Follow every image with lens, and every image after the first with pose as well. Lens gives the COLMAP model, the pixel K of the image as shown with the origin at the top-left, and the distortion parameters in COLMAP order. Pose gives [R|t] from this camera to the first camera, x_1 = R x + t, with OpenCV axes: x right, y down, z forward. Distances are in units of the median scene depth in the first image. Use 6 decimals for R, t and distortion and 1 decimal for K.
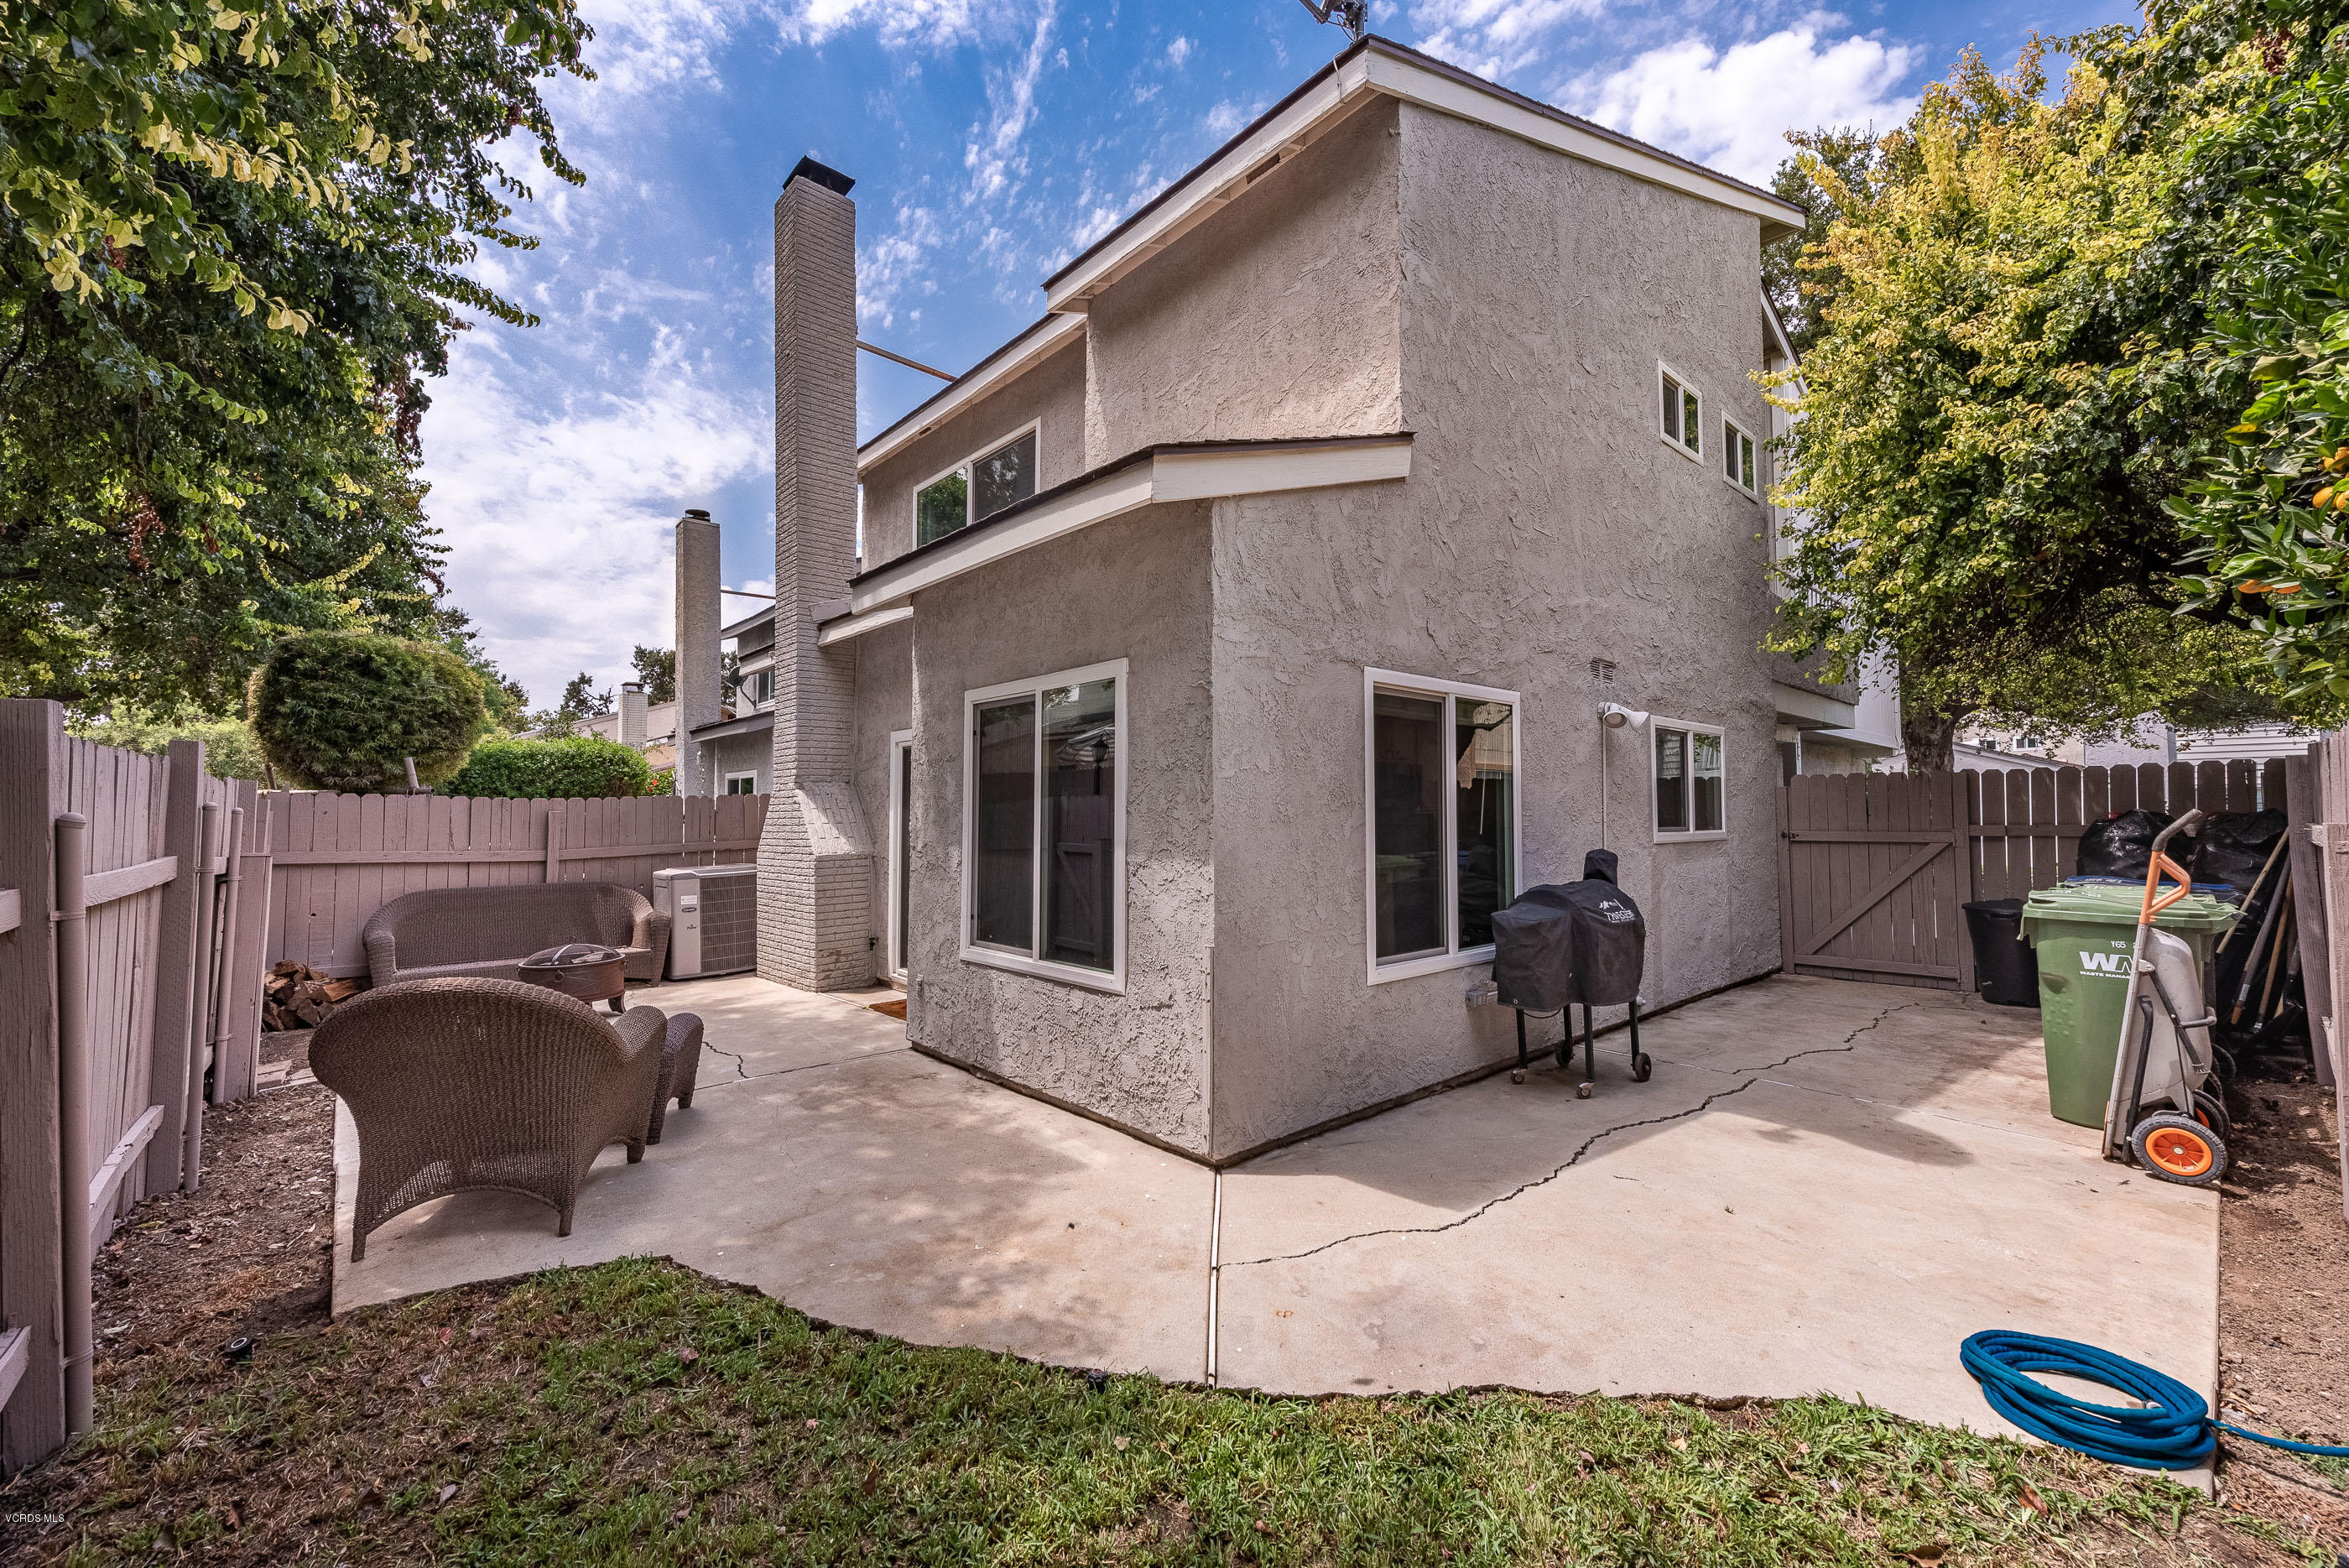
lens RADIAL K [[912.0, 0, 1174.5], [0, 912.0, 784.0], [0, 0, 1]] dist [-0.001290, -0.000619]
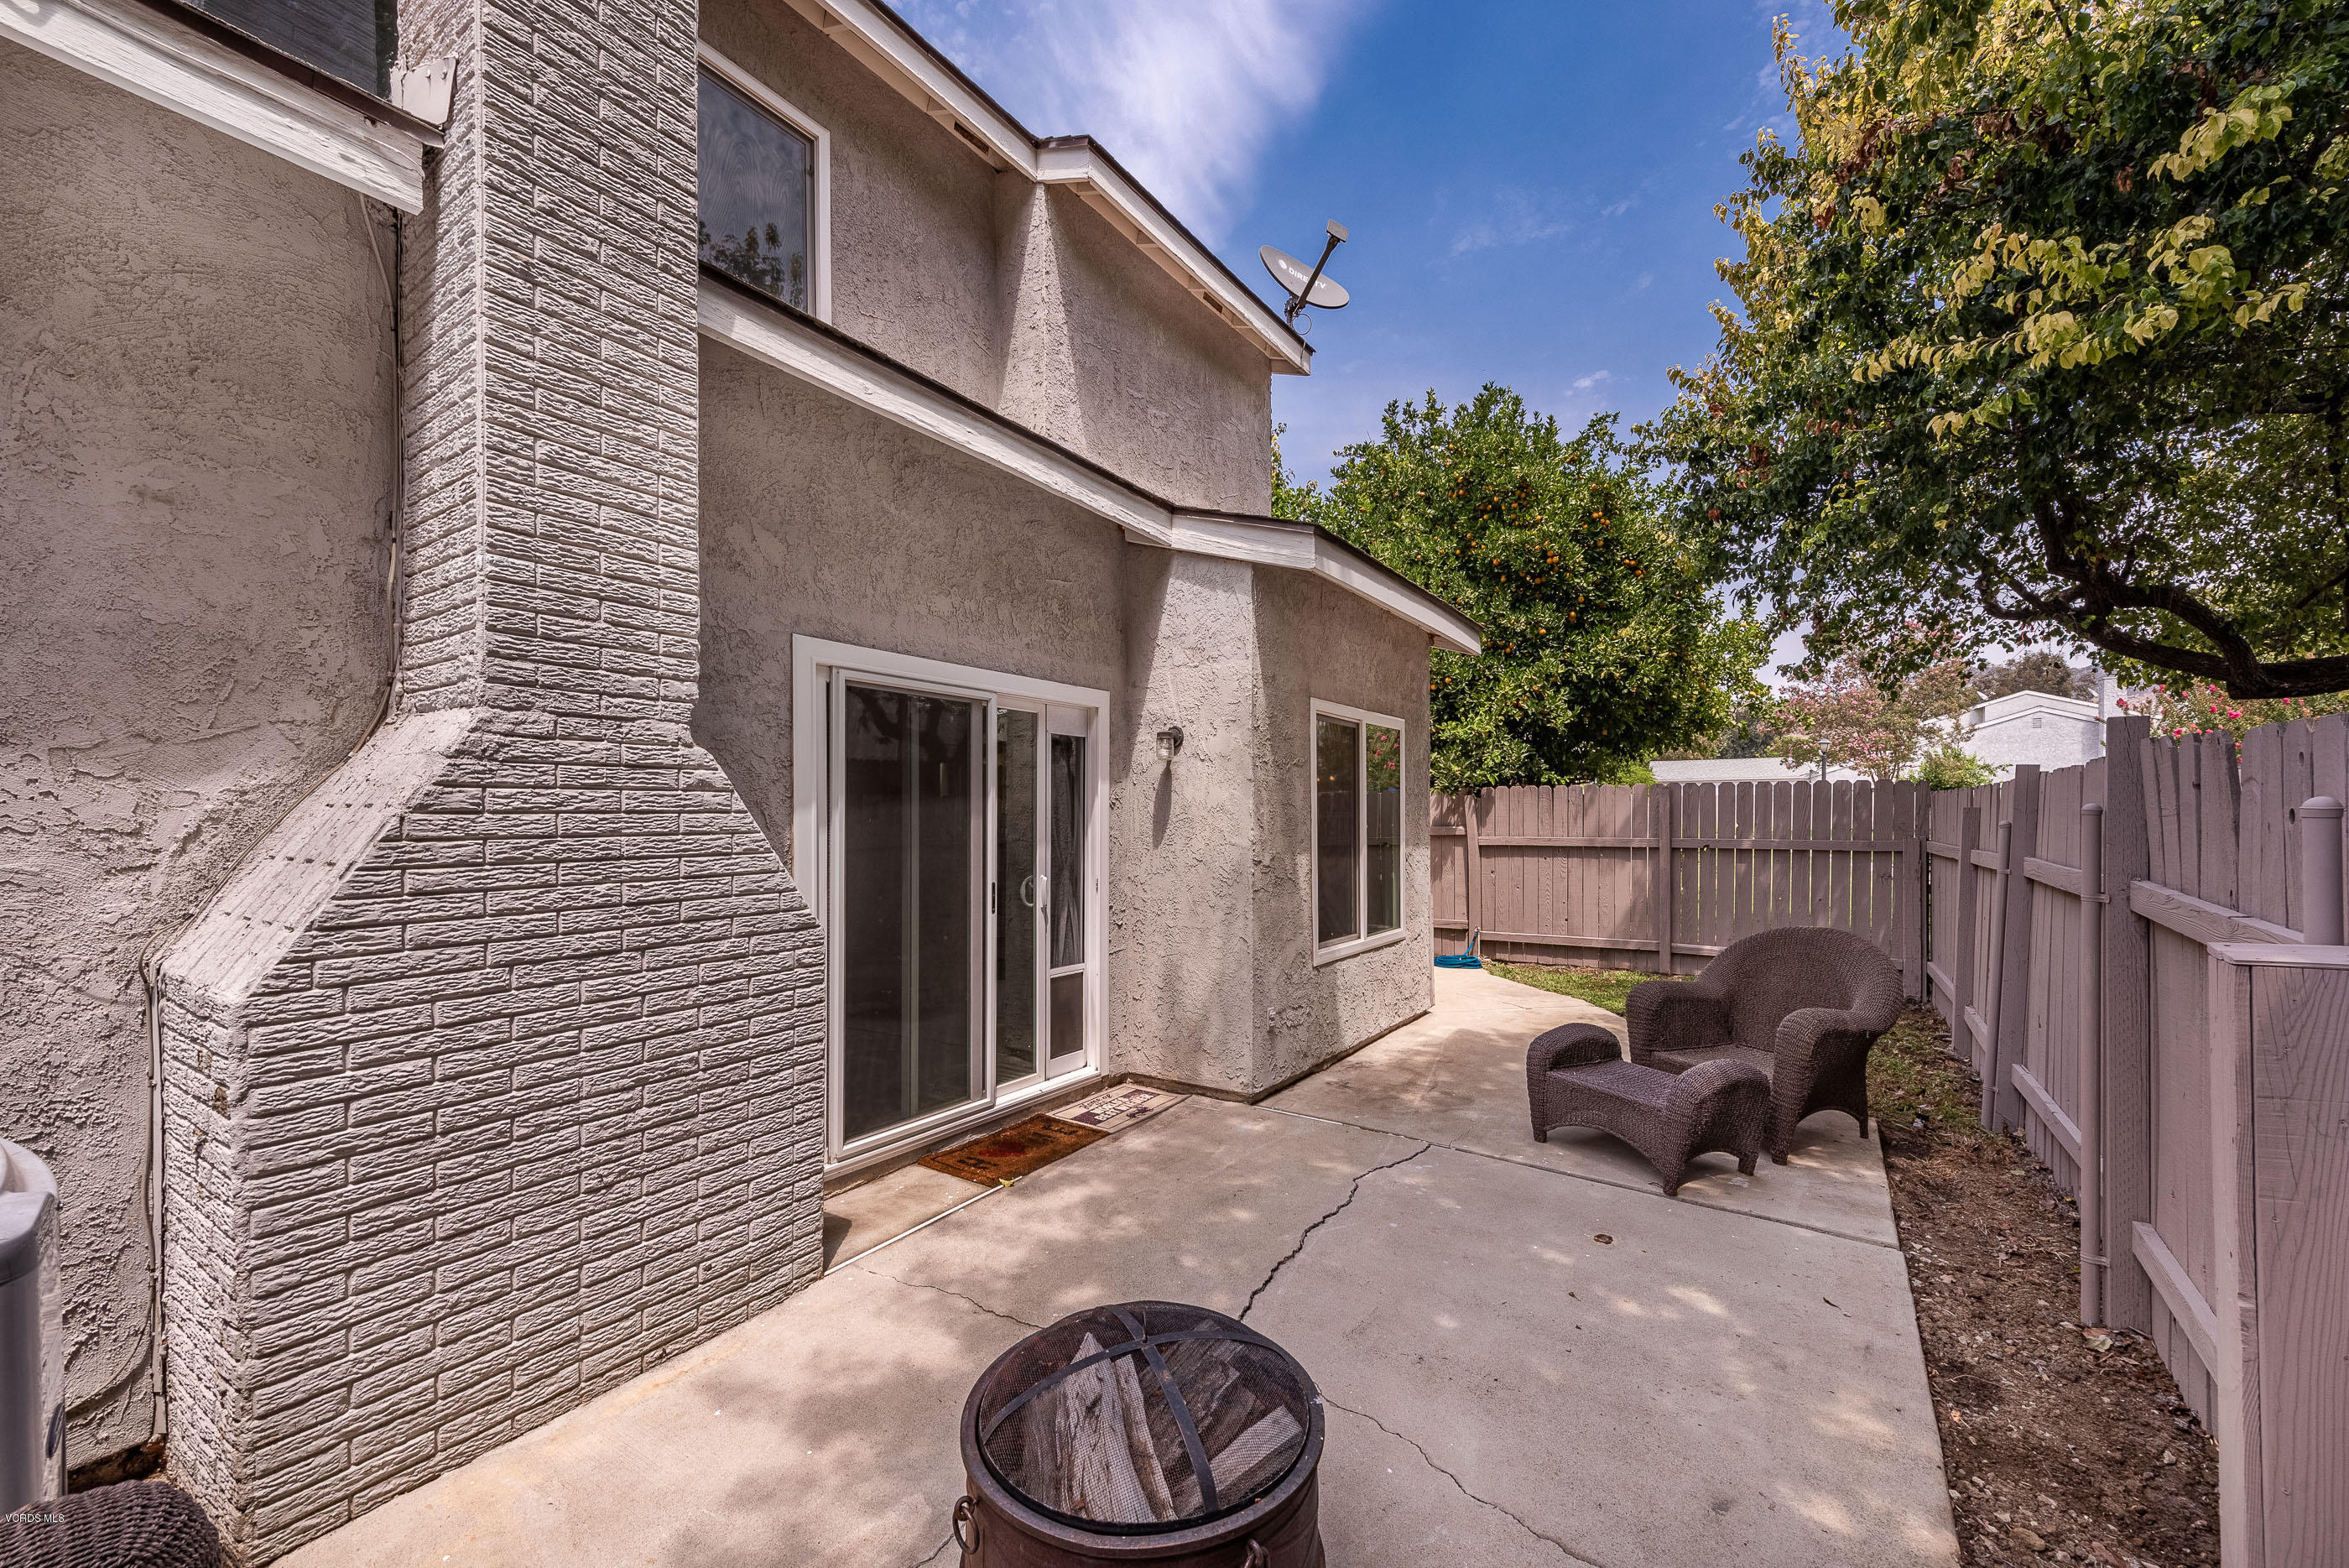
lens RADIAL K [[938.5, 0, 1196.5], [0, 938.5, 836.4], [0, 0, 1]] dist [-0.000694, -0.001820]
pose [[-0.252908, -0.010785, 0.967430, -1.421222], [-0.031199, 0.999509, 0.002987, 0.059797], [-0.966987, -0.029427, -0.253121, 1.648651]]
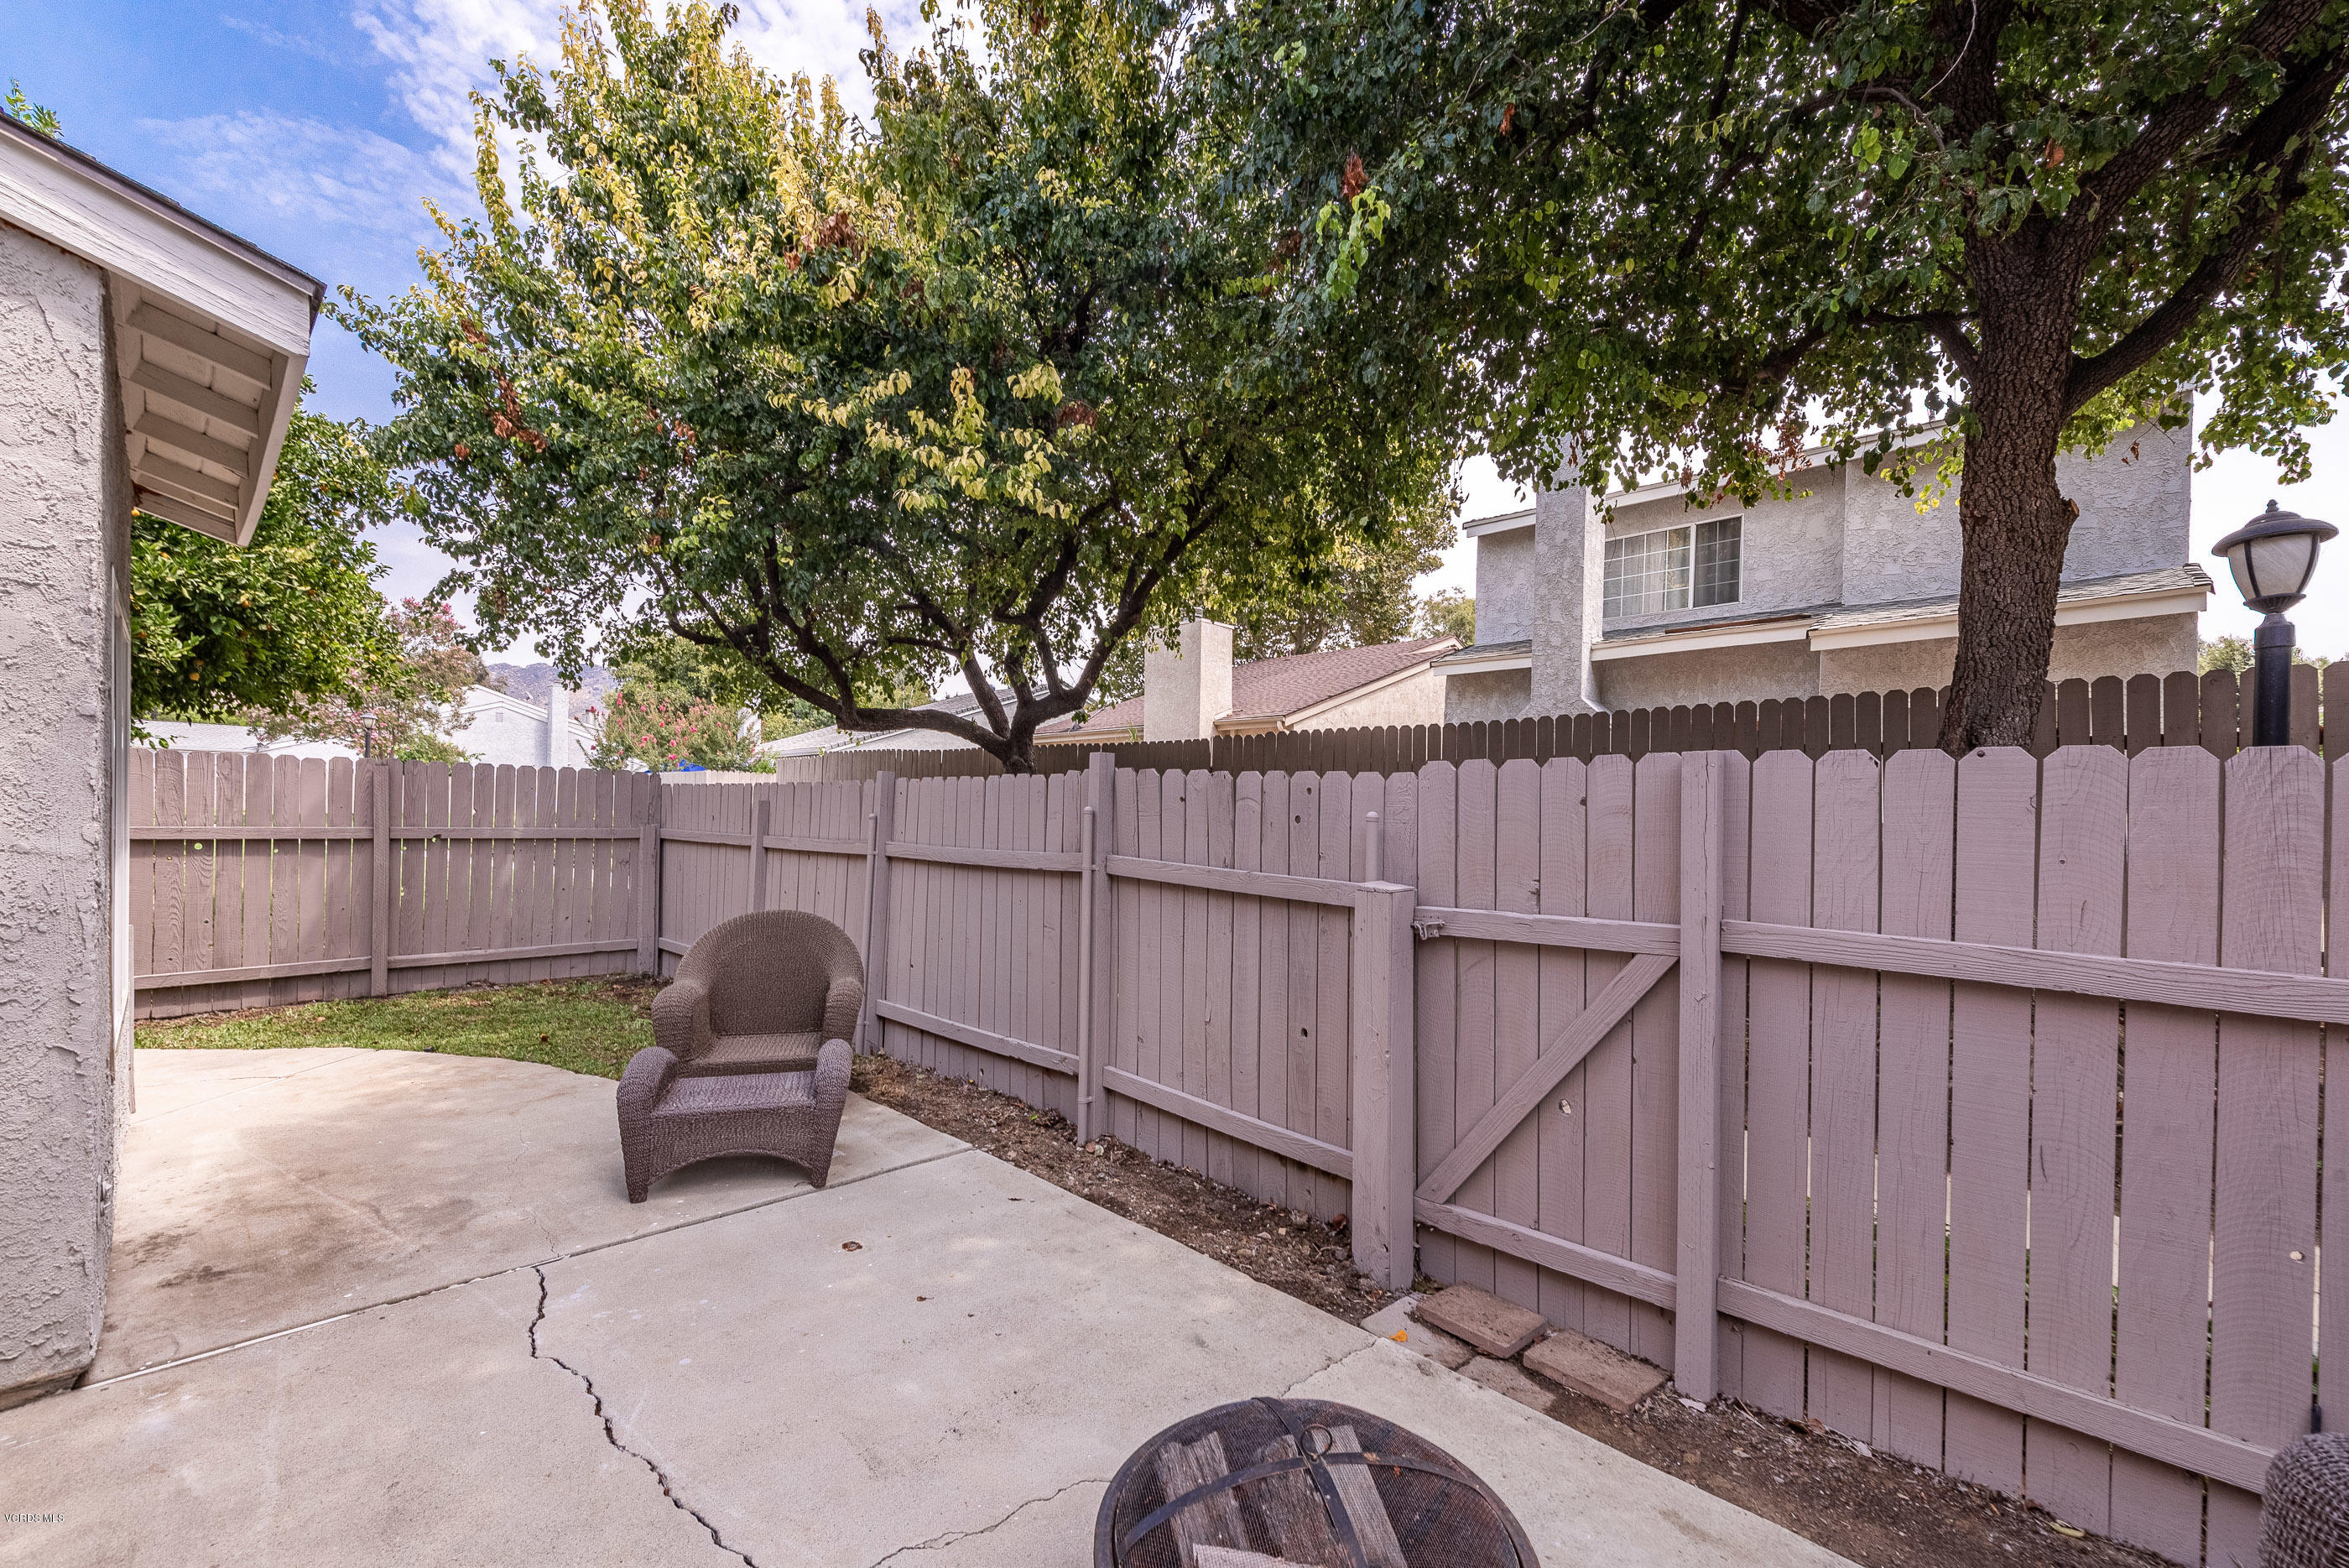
lens RADIAL K [[921.9, 0, 1186.4], [0, 921.9, 820.5], [0, 0, 1]] dist [0.002036, -0.000236]
pose [[-0.995572, -0.011702, -0.093266, -0.951275], [-0.008837, 0.999478, -0.031065, 0.064574], [0.093581, -0.030104, -0.995156, 1.887598]]
